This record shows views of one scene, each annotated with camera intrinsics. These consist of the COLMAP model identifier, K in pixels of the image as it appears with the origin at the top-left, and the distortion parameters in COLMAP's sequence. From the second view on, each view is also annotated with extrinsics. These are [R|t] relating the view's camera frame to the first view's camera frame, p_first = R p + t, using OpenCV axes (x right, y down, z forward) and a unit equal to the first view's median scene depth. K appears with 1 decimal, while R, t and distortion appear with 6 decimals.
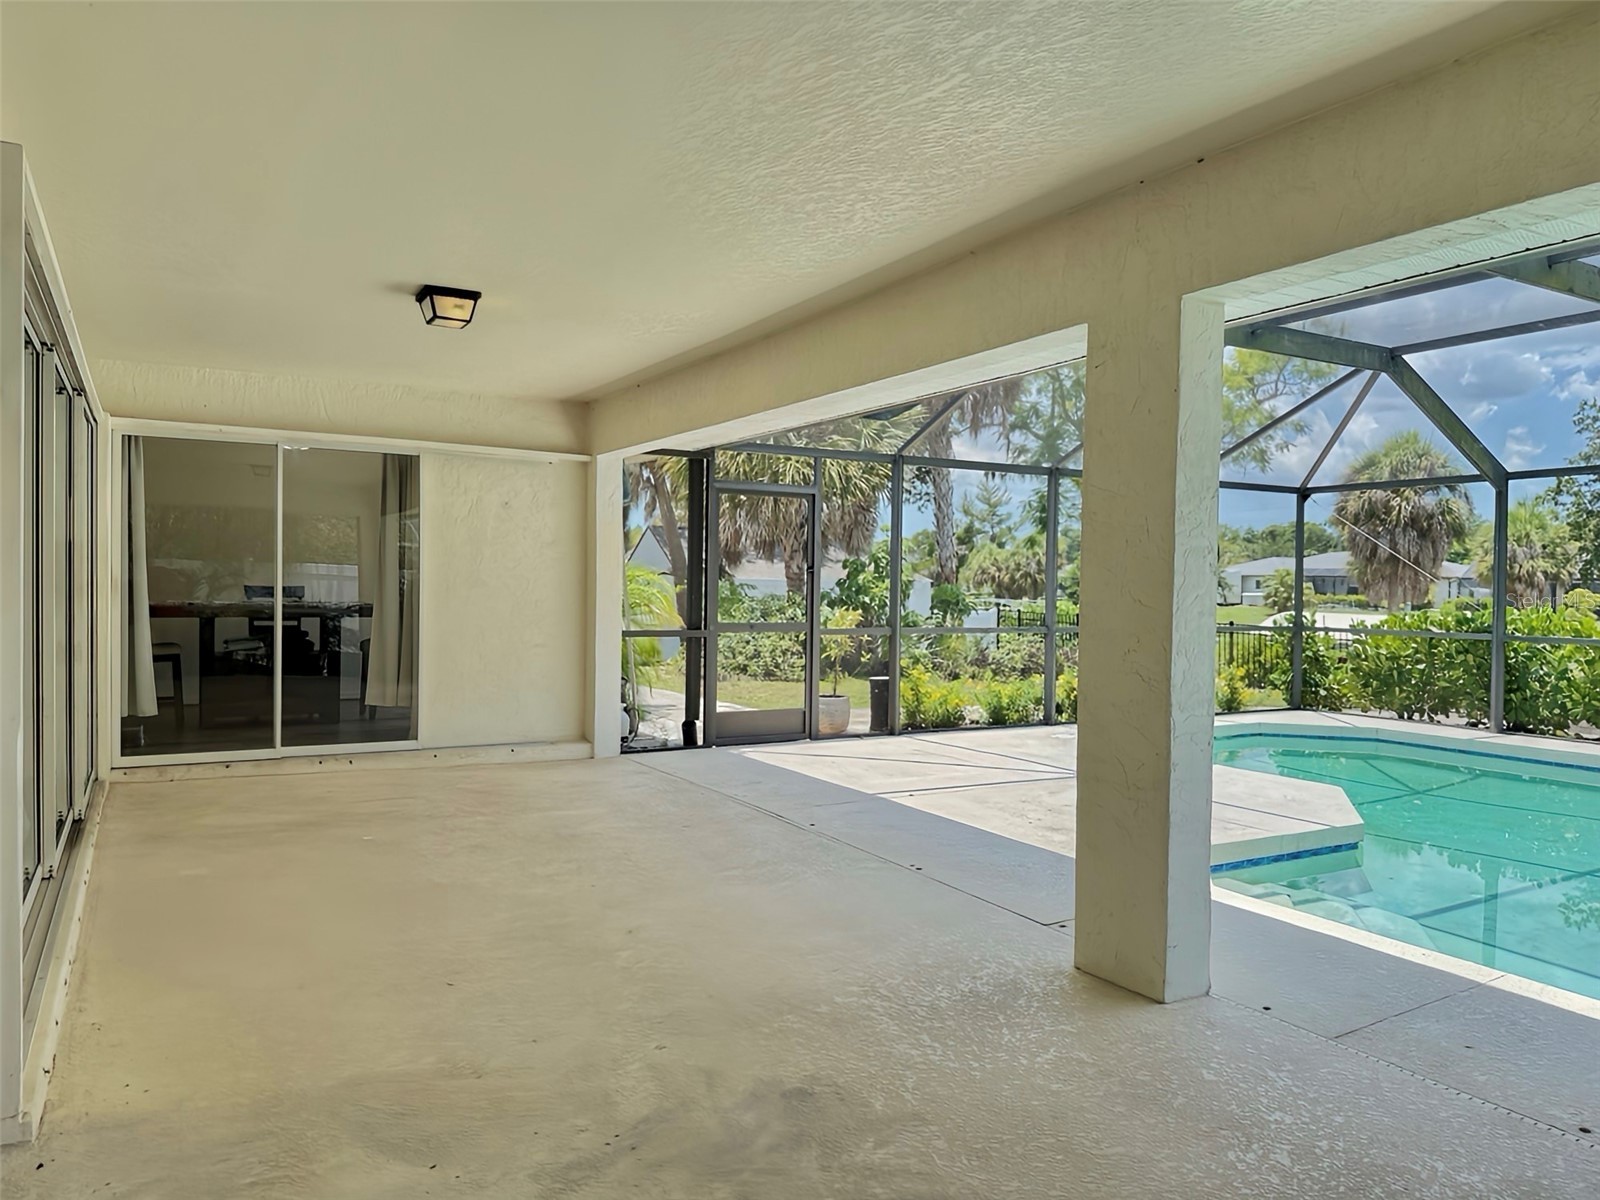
lens RADIAL K [[1142.1, 0, 801.7], [0, 1142.1, 605.3], [0, 0, 1]] dist [0.042120, -0.066650]
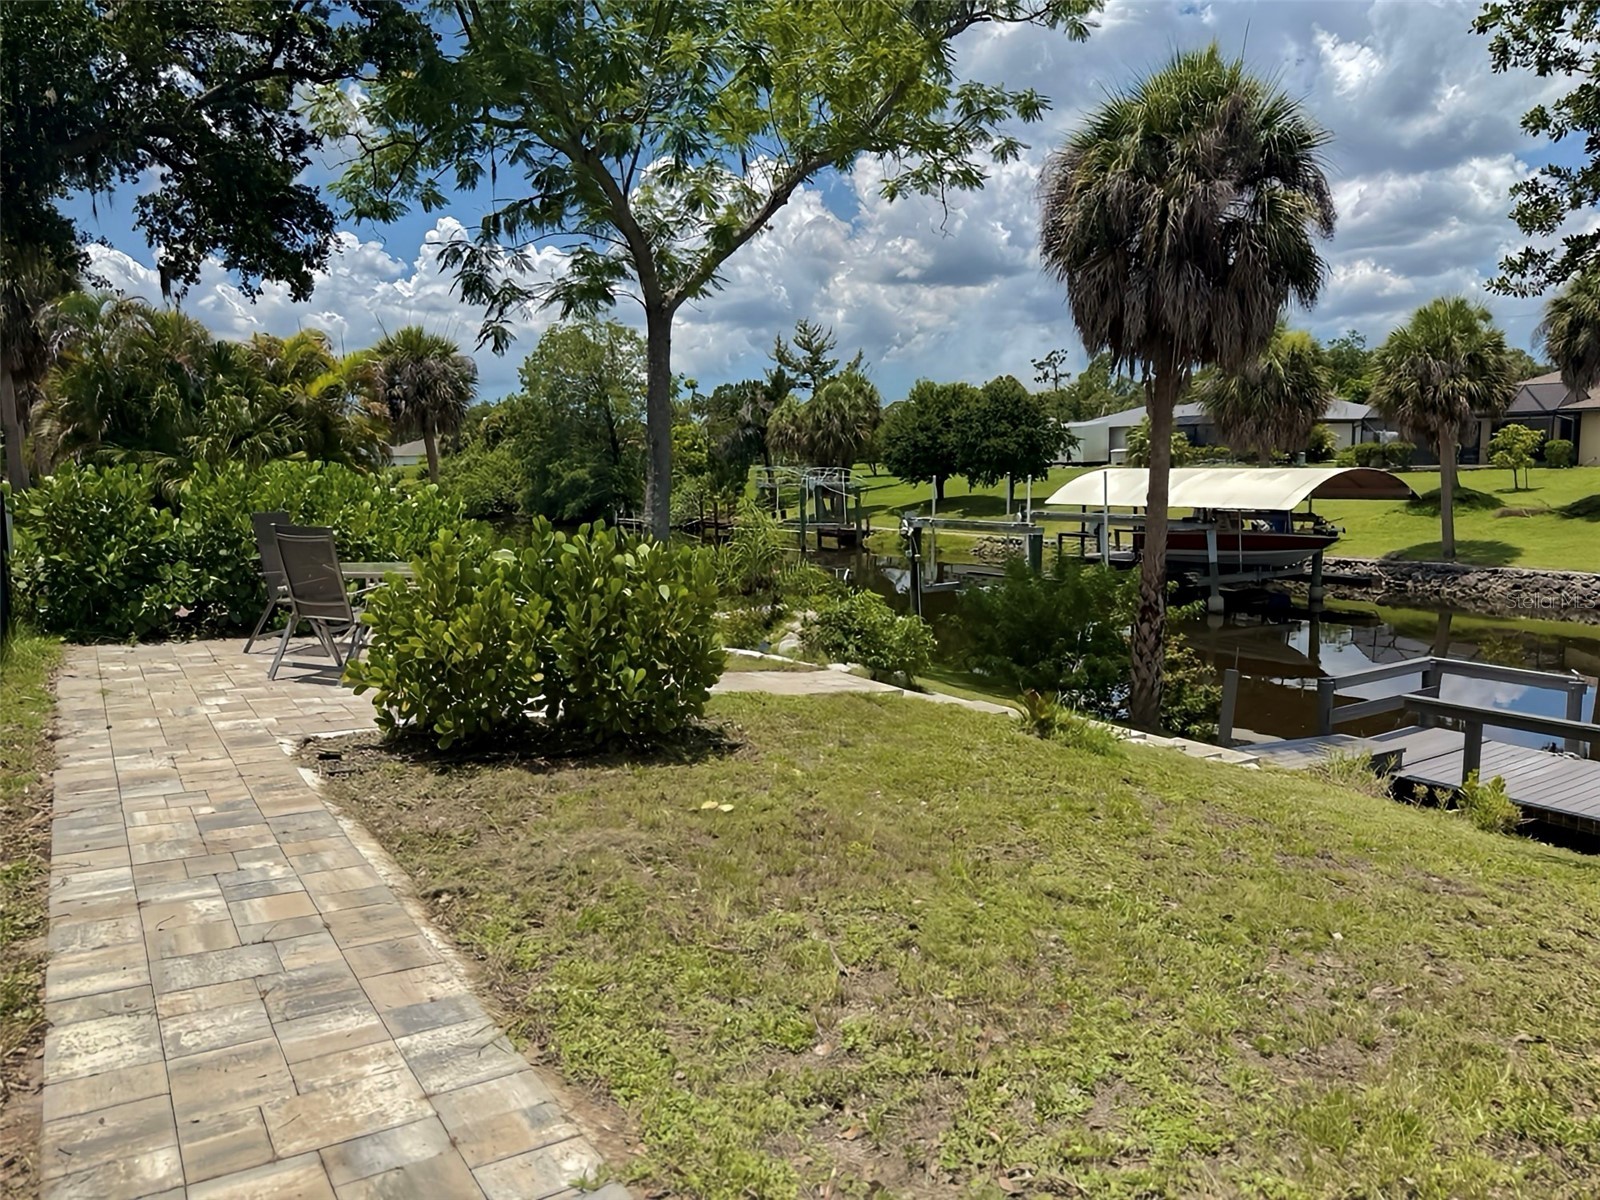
lens RADIAL K [[1142.1, 0, 801.7], [0, 1142.1, 605.3], [0, 0, 1]] dist [0.042120, -0.066650]
pose [[0.997785, -0.041600, 0.051900, 0.845752], [0.035796, 0.993490, 0.108146, 0.026363], [-0.056061, -0.106049, 0.992779, 1.335116]]
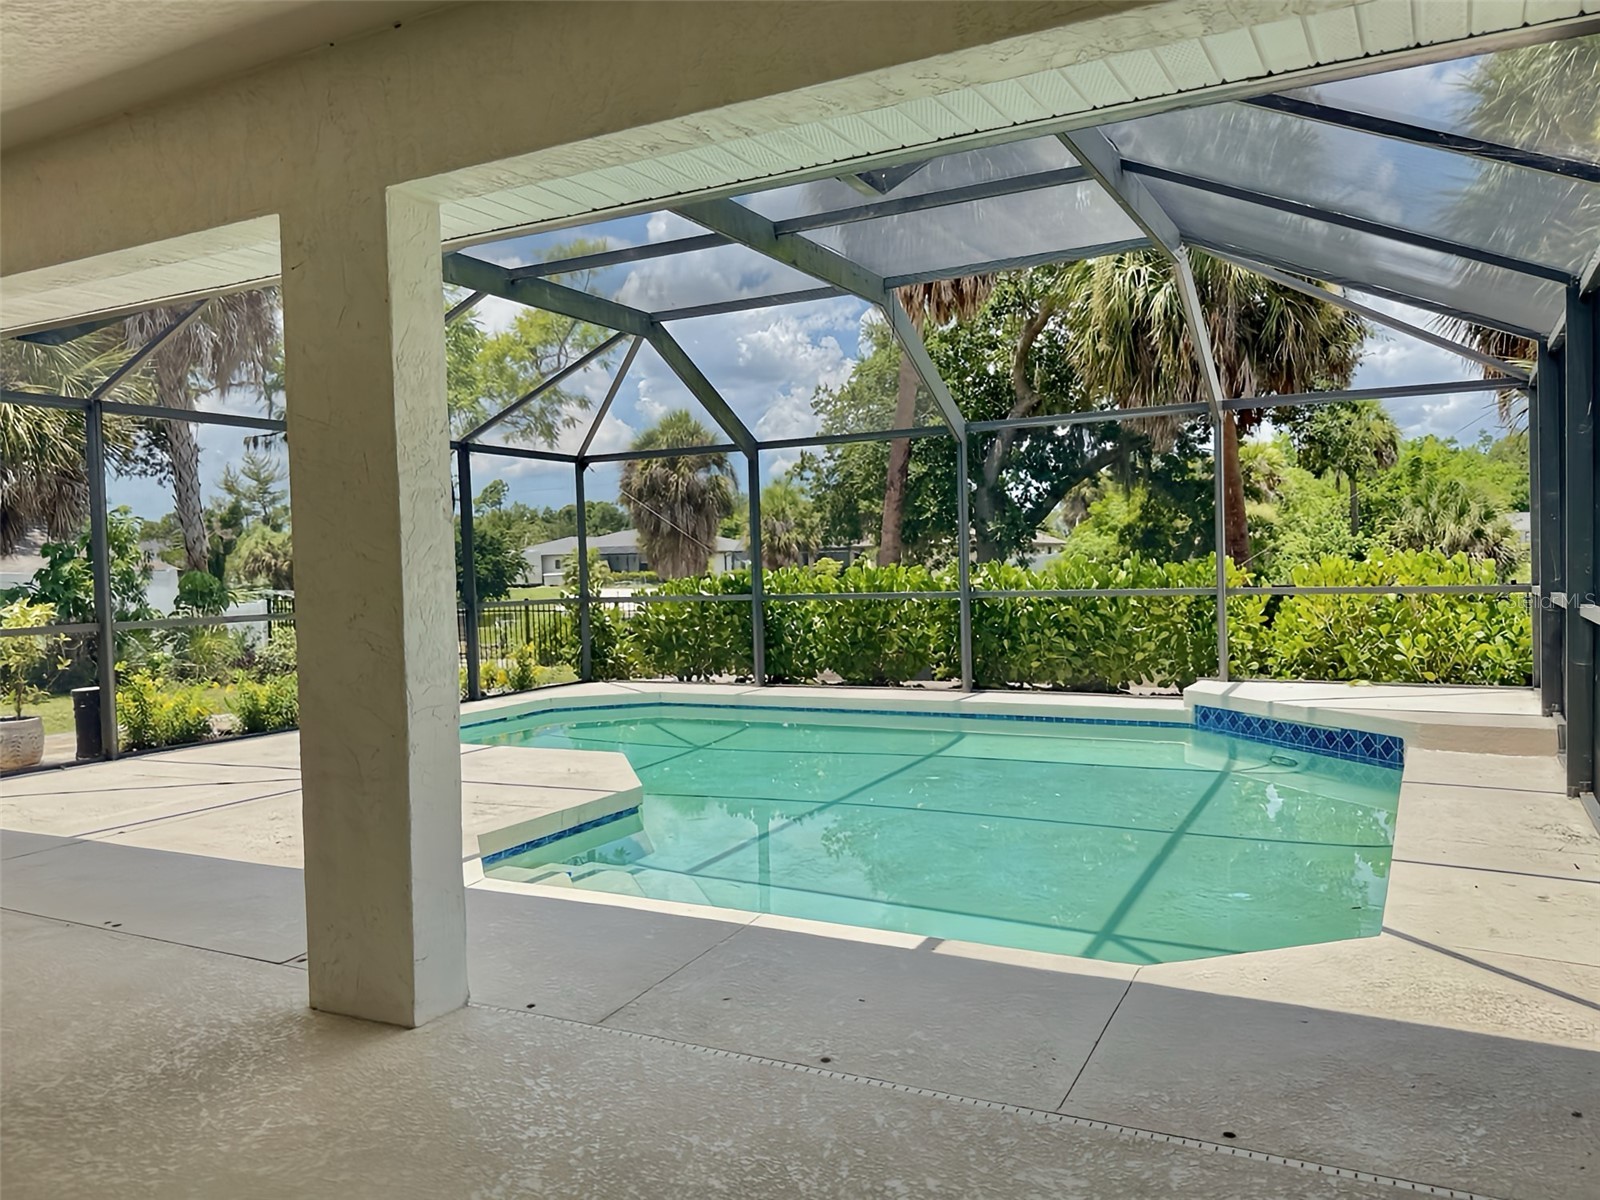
lens RADIAL K [[1211.0, 0, 800.0], [0, 1211.0, 600.0], [0, 0, 1]] dist [0.053931, -0.086216]
pose [[0.839417, -0.050374, 0.541148, 0.027610], [0.046668, 0.998699, 0.020576, 0.008678], [-0.541480, 0.007982, 0.840676, 0.028699]]
